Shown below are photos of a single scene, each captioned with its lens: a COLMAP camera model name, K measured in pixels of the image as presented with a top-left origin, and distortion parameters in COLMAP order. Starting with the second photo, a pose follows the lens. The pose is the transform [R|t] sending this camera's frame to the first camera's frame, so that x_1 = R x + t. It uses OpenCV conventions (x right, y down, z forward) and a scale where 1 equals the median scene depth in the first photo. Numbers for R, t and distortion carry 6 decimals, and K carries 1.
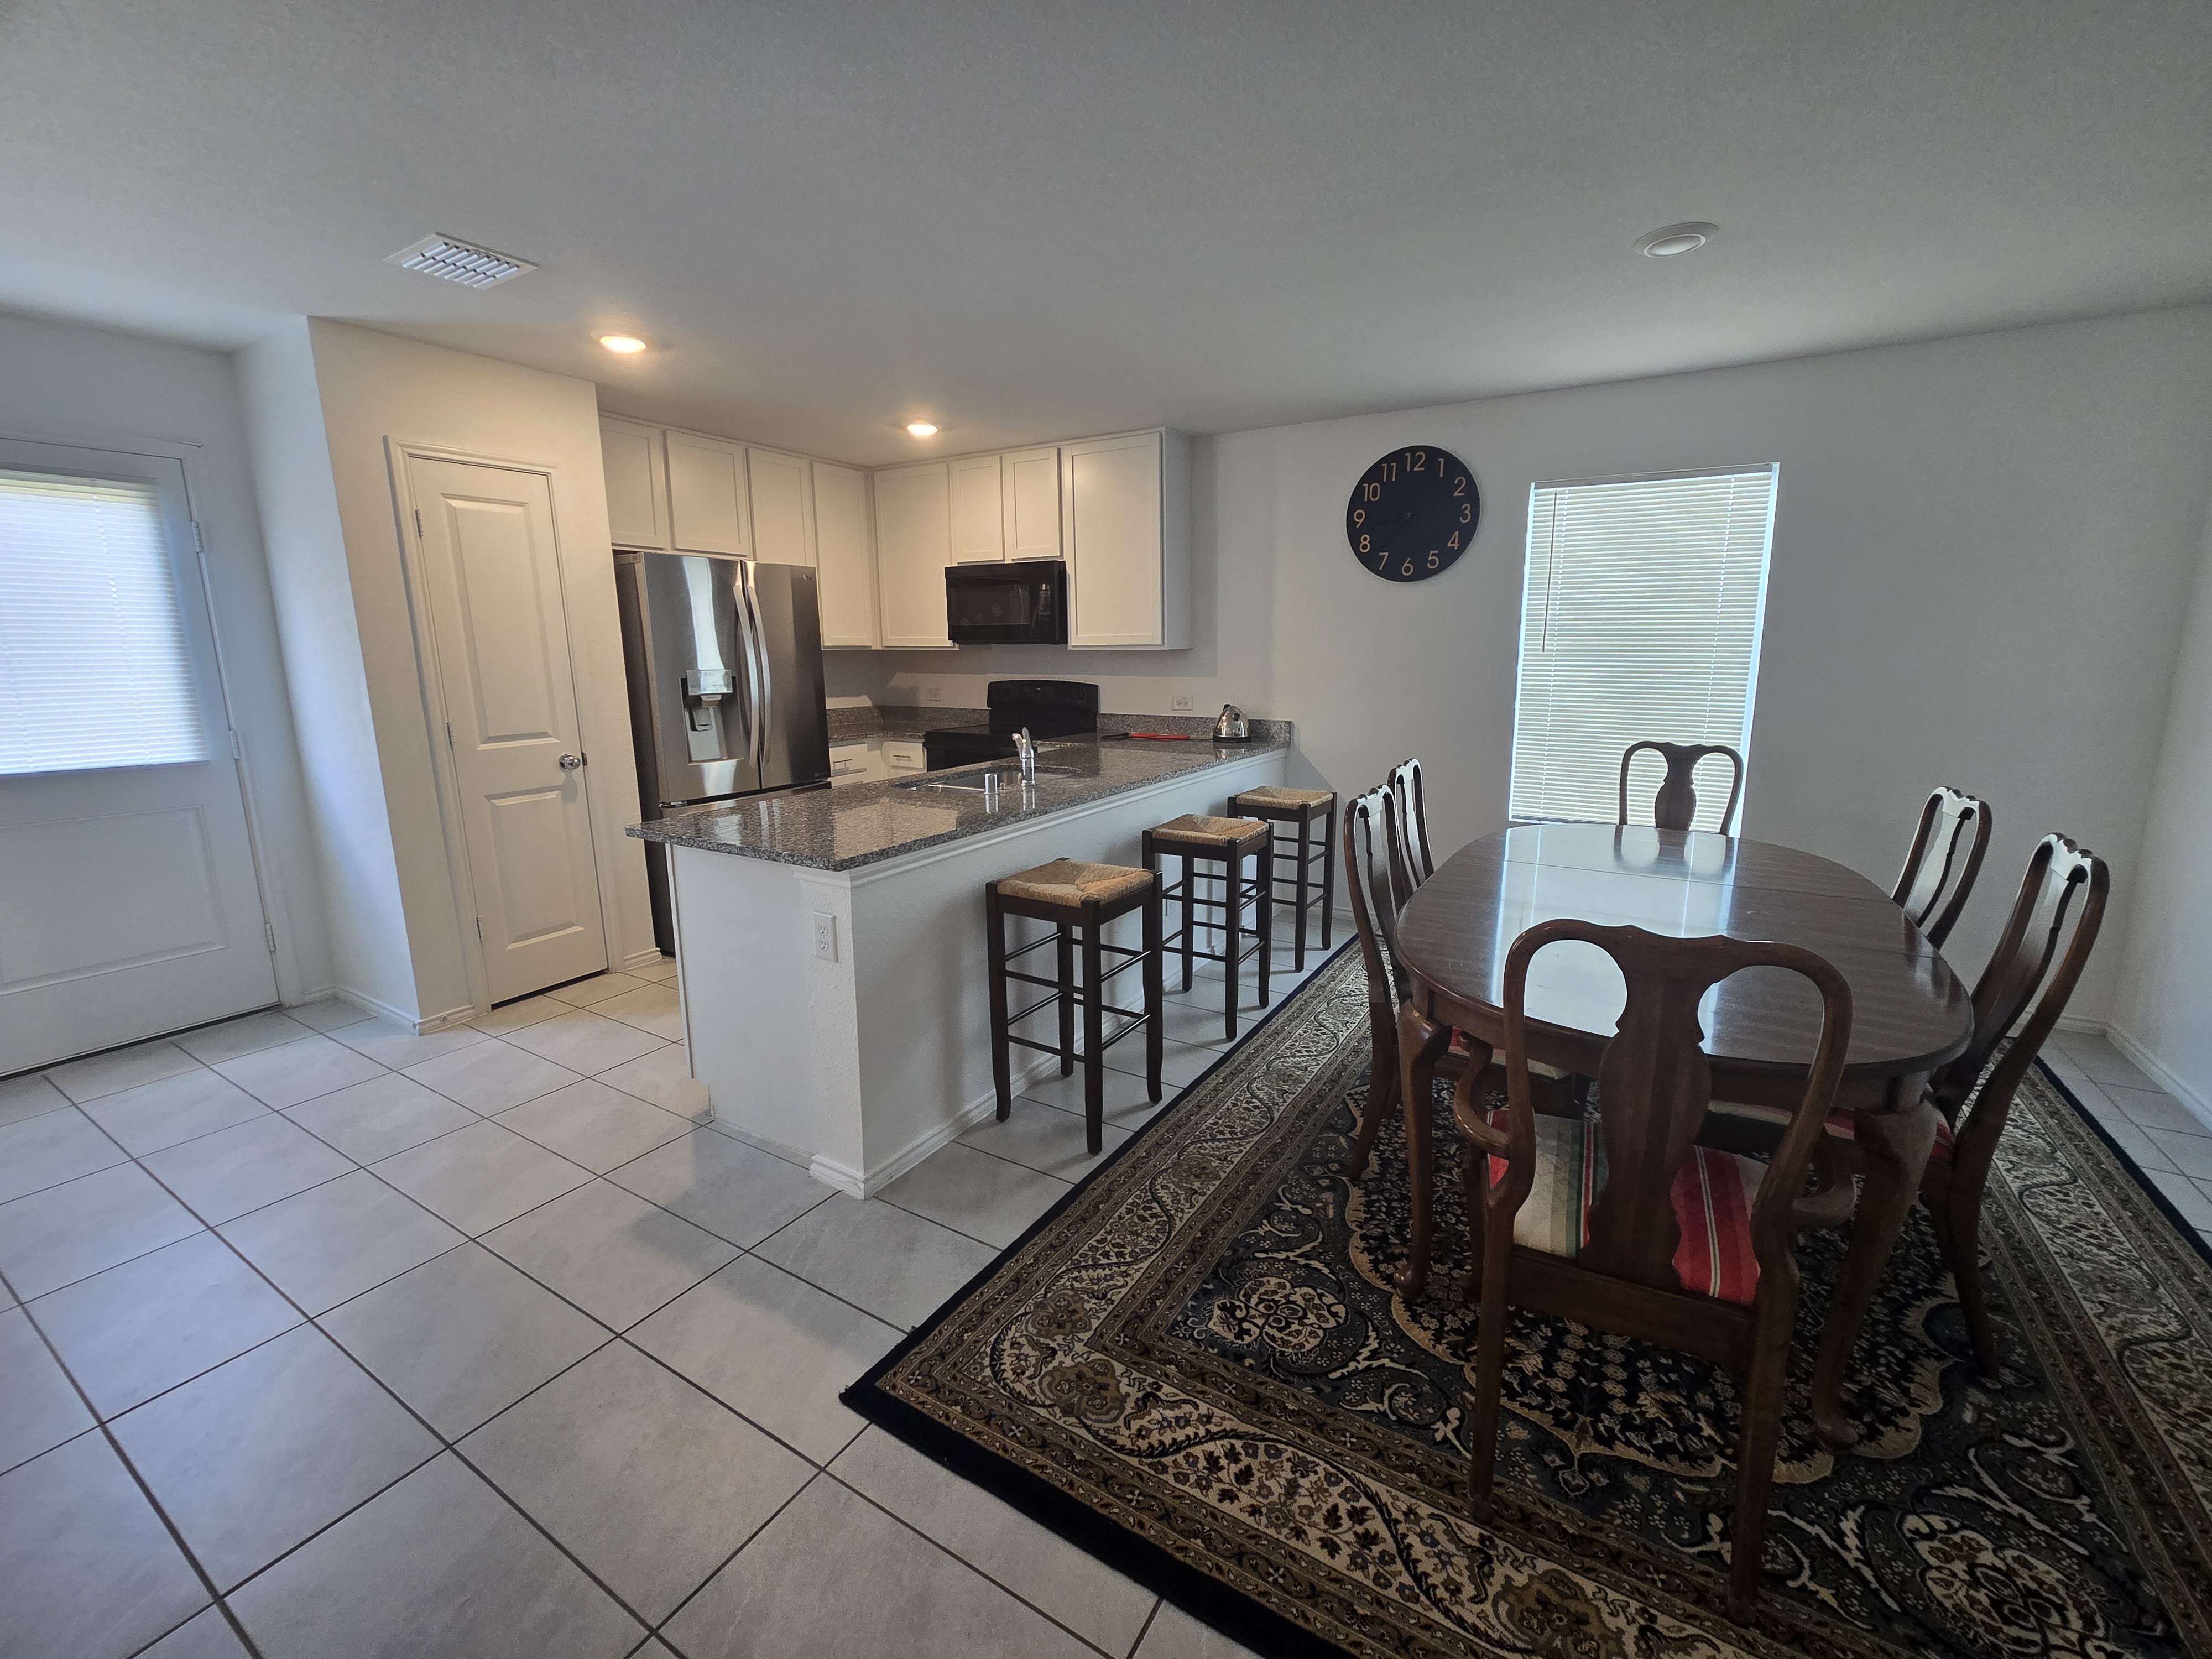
lens RADIAL K [[926.8, 0, 1106.0], [0, 926.8, 829.5], [0, 0, 1]] dist [-0.000816, -0.000247]
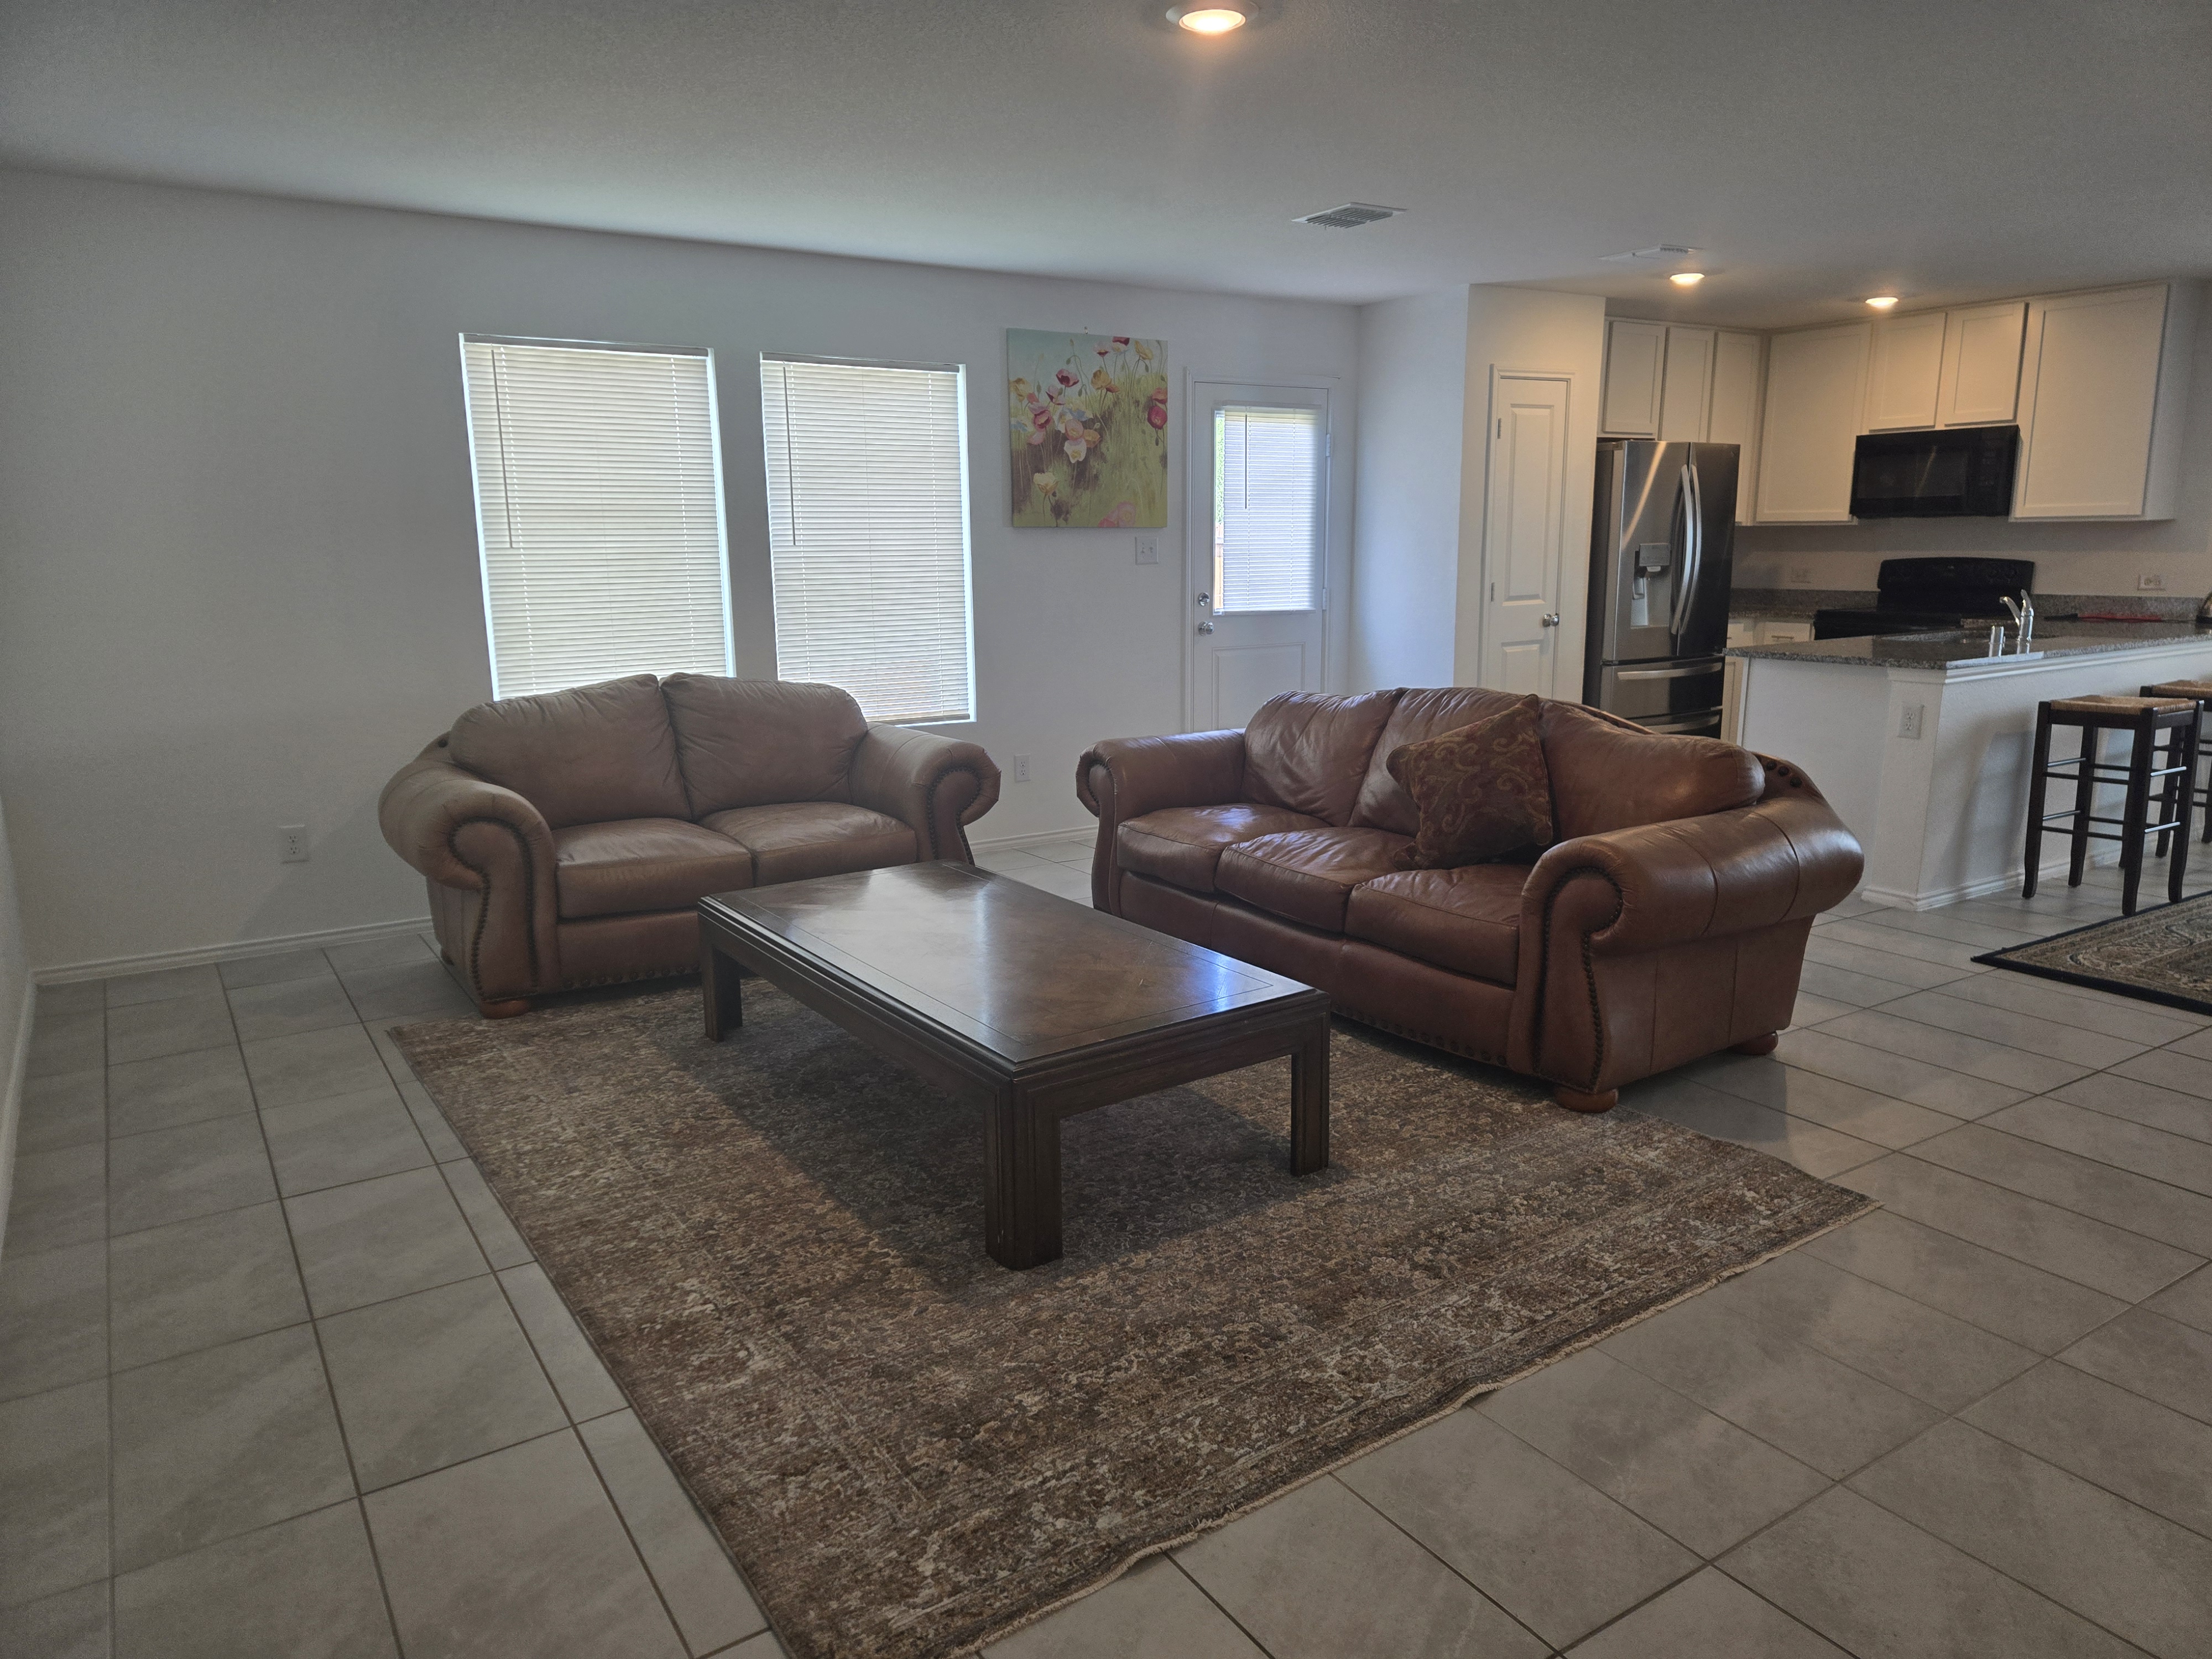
lens RADIAL K [[1465.1, 0, 1104.9], [0, 1465.1, 845.3], [0, 0, 1]] dist [0.035860, -0.002095]
pose [[0.903323, 0.084520, -0.420552, -0.208061], [-0.078266, 0.996414, 0.032142, 0.152338], [0.421761, 0.003880, 0.906699, -0.732376]]
